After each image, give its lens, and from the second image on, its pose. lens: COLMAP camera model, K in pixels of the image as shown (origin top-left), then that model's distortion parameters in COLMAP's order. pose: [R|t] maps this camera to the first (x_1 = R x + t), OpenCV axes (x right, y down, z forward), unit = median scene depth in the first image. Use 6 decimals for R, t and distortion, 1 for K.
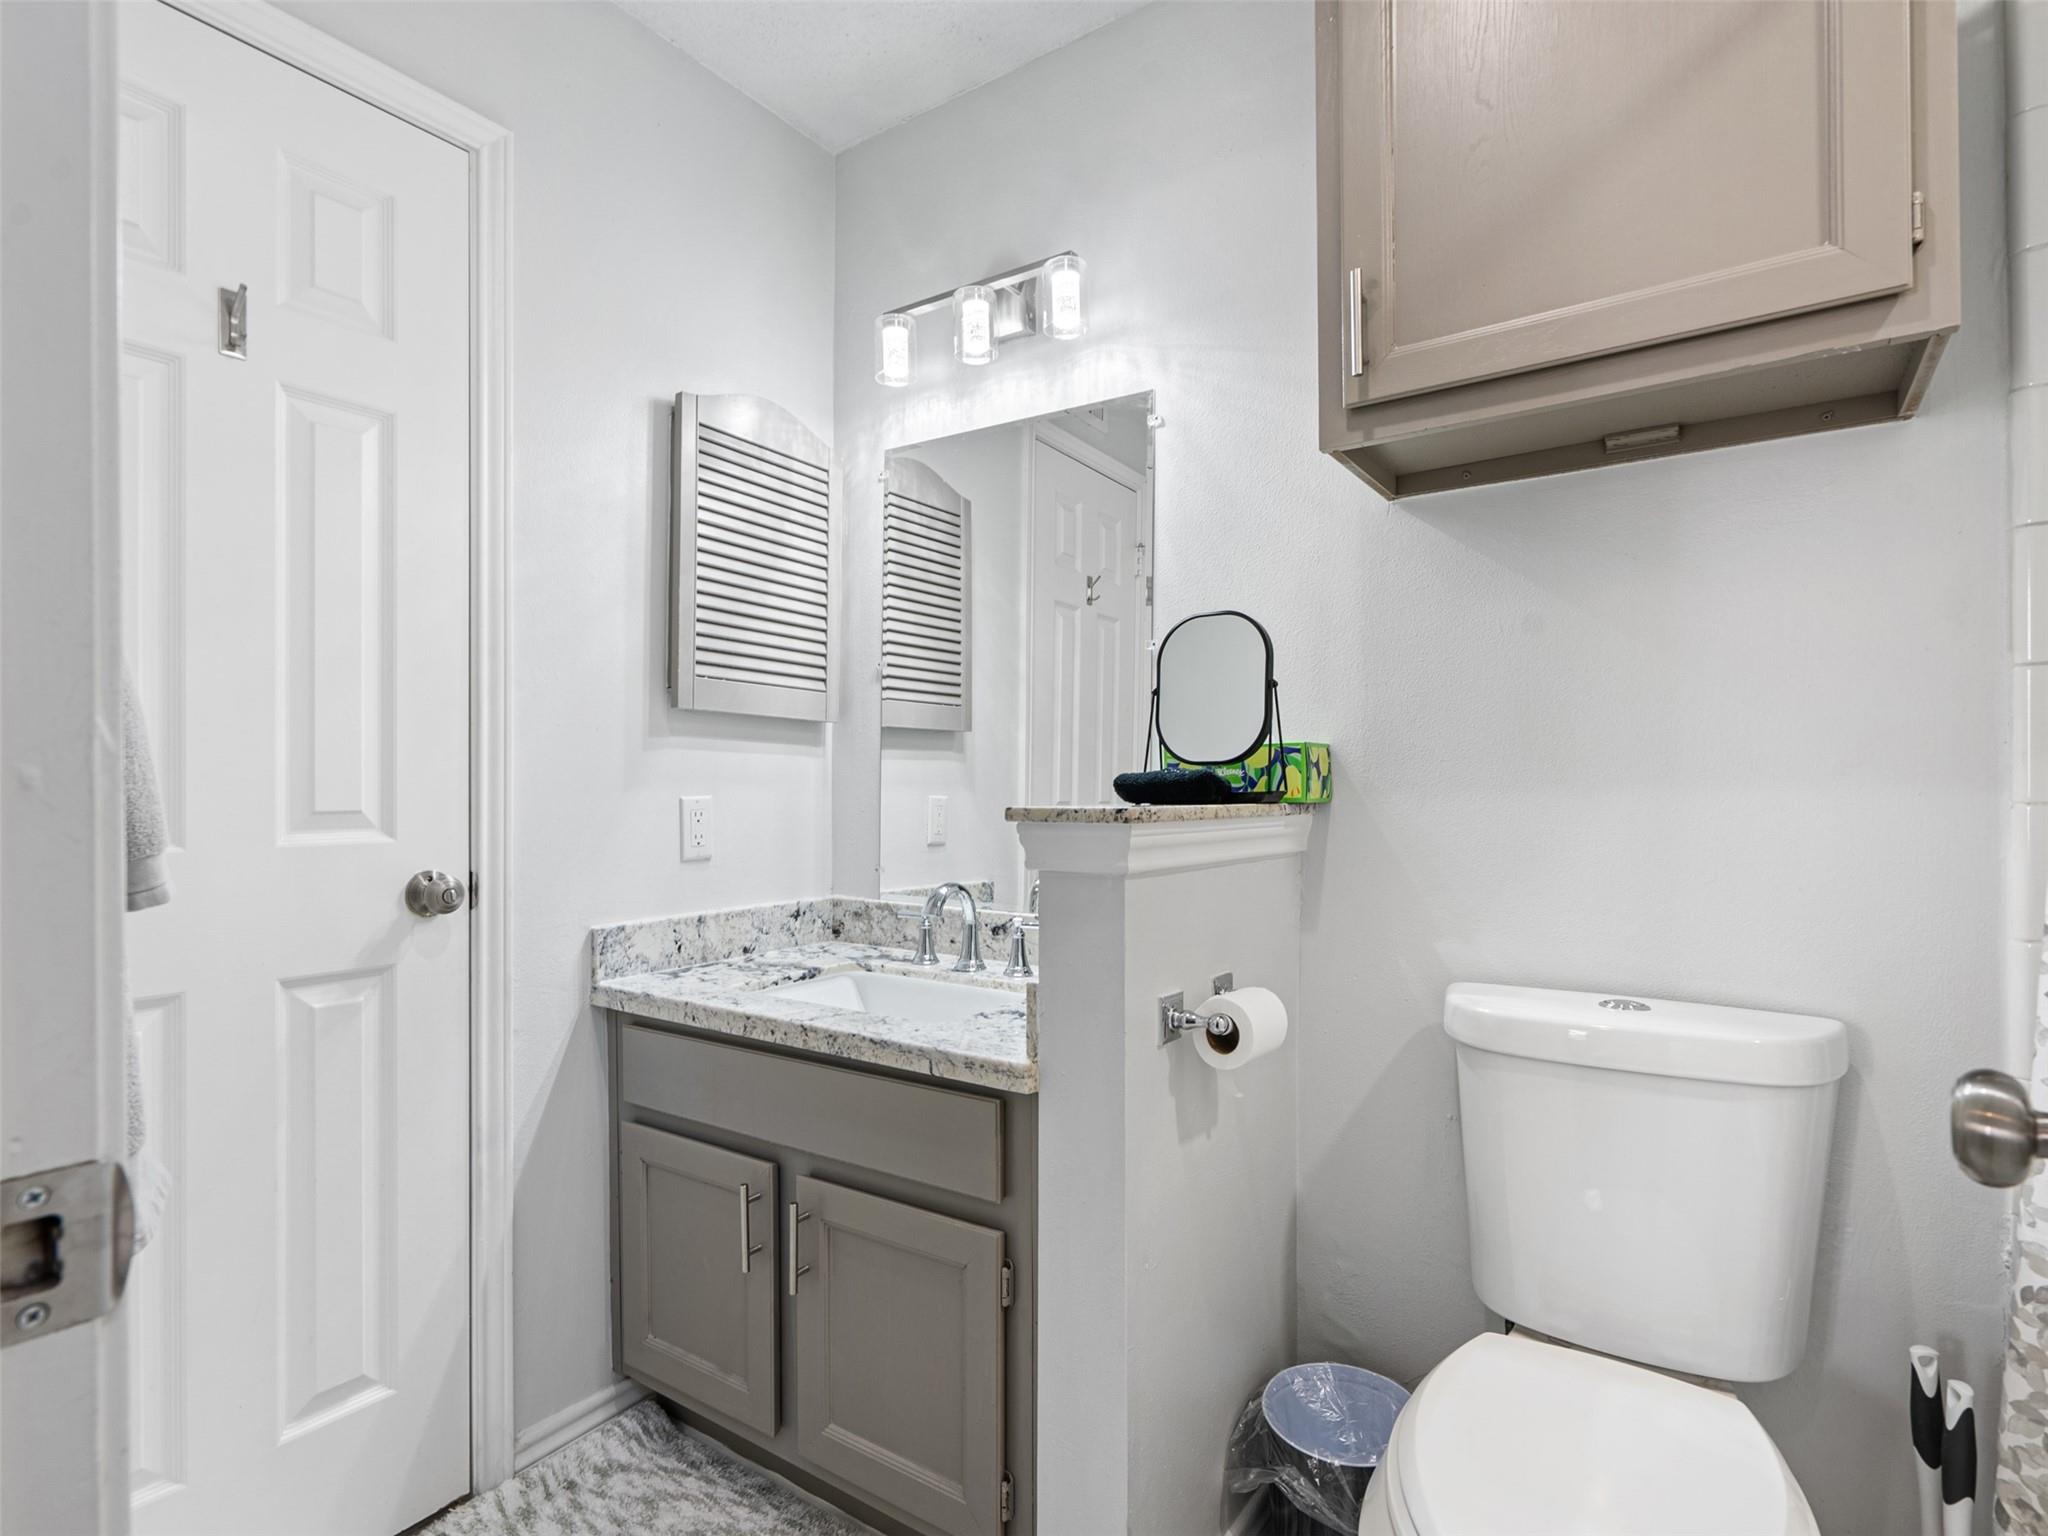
lens RADIAL K [[1057.1, 0, 1030.8], [0, 1057.1, 803.6], [0, 0, 1]] dist [-0.000751, 0.004129]
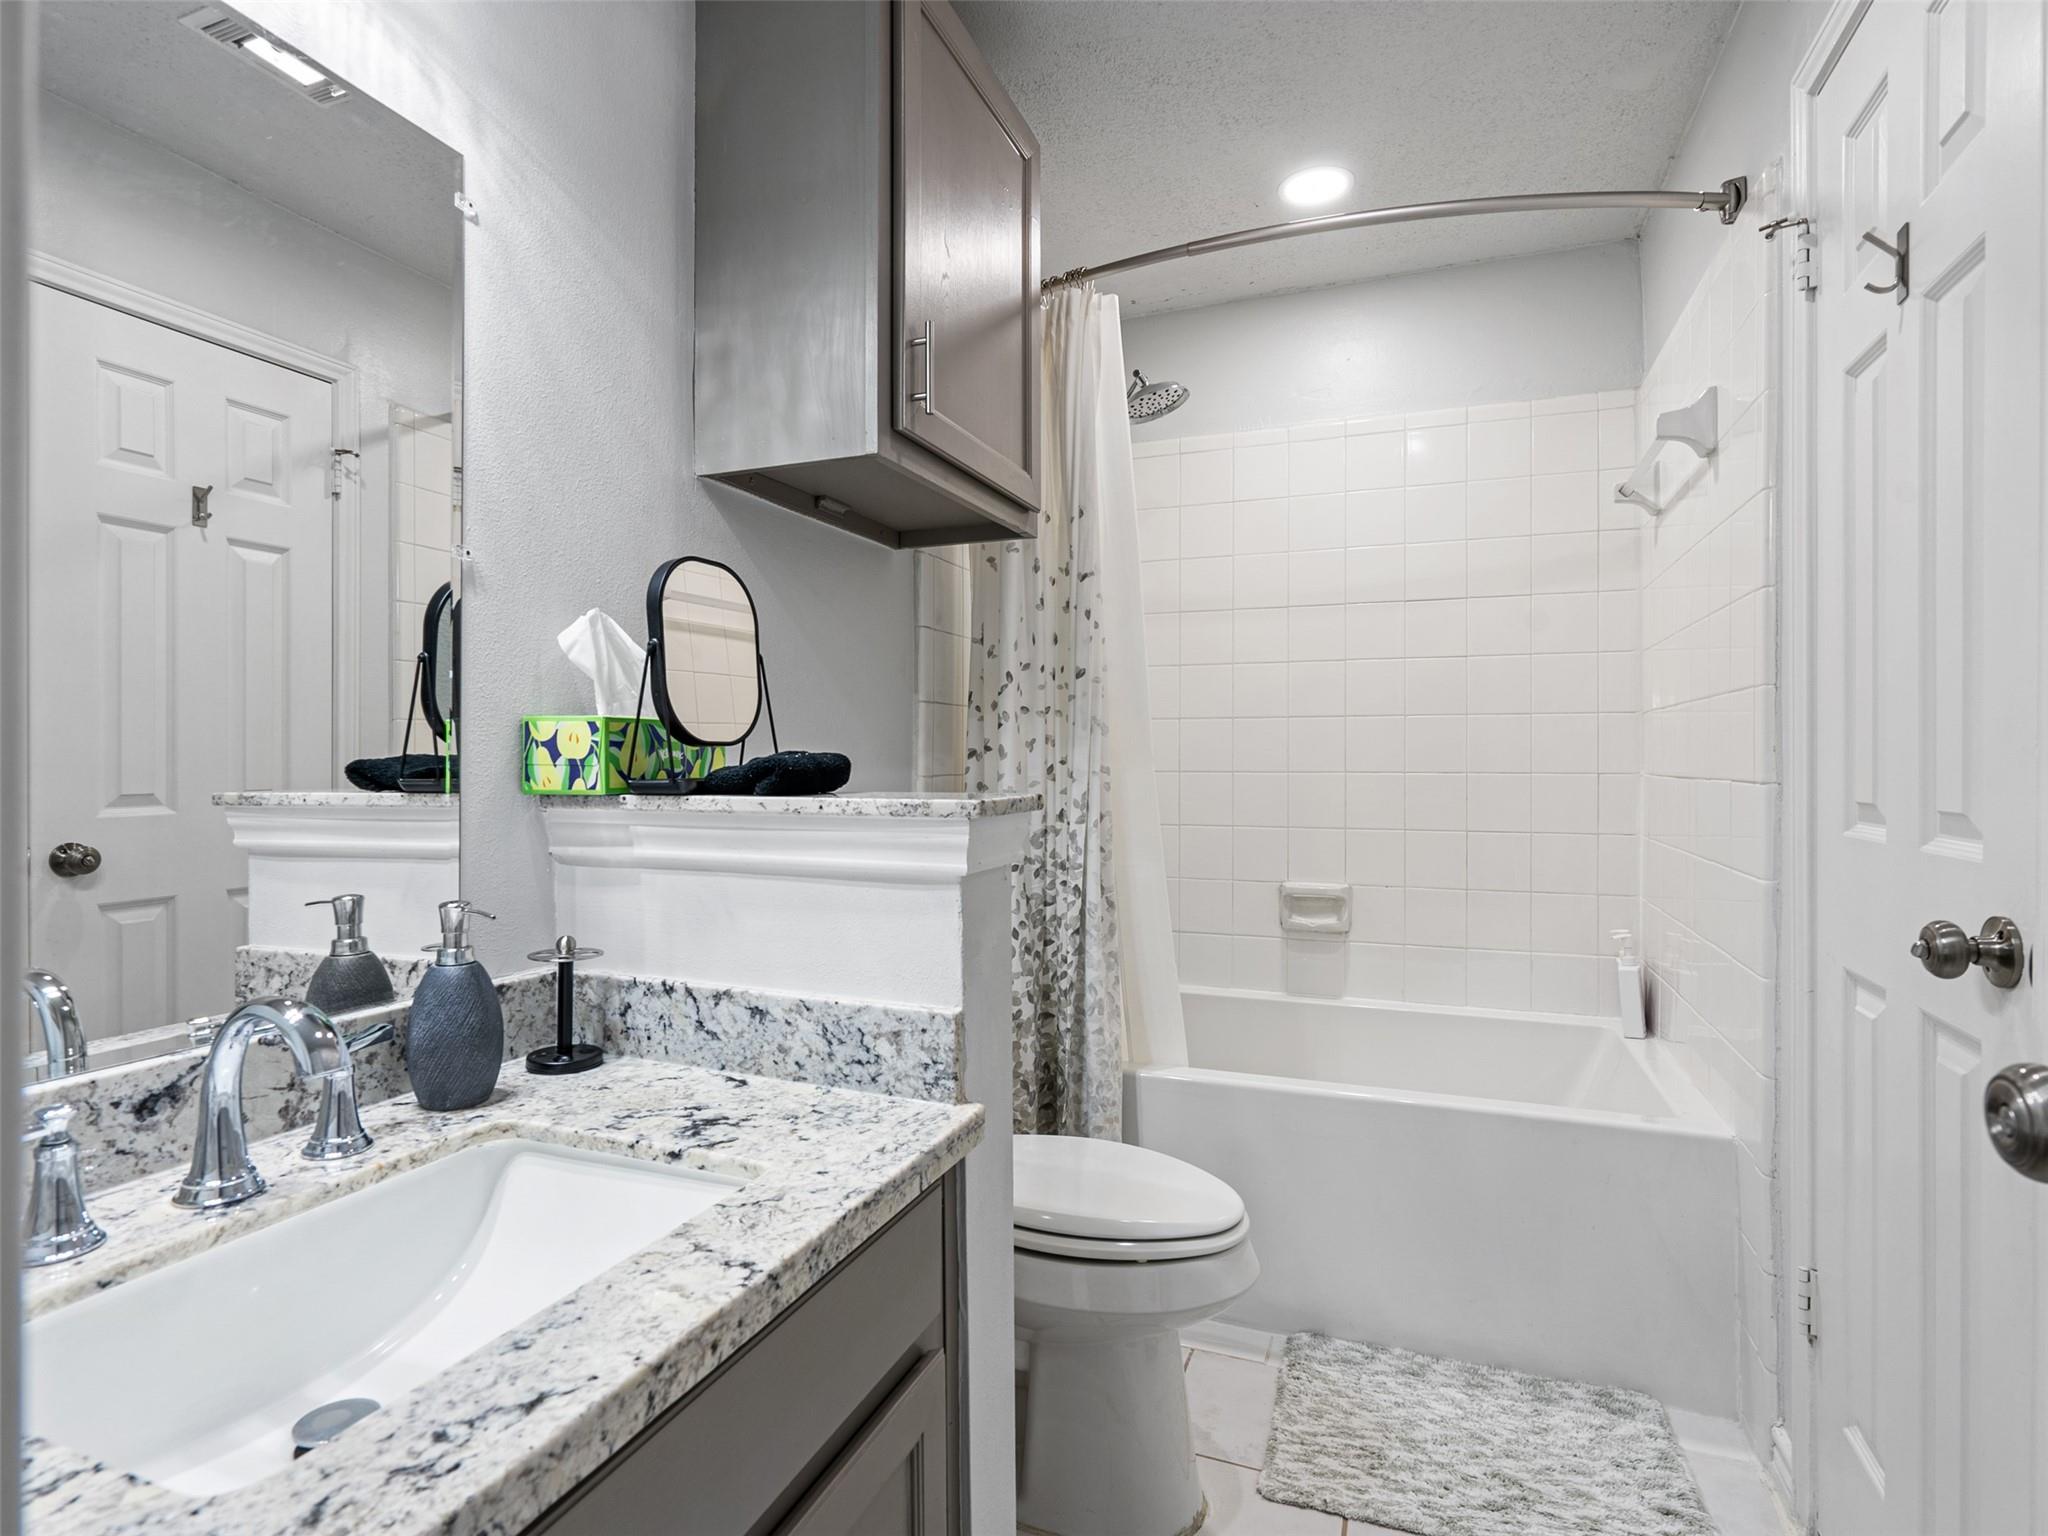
lens RADIAL K [[1057.1, 0, 1026.6], [0, 1057.1, 757.0], [0, 0, 1]] dist [-0.000751, 0.004129]
pose [[-0.239525, -0.007848, 0.970859, -0.667045], [-0.000267, 0.999968, 0.008018, -0.034372], [-0.970890, 0.001661, -0.239519, 0.922163]]
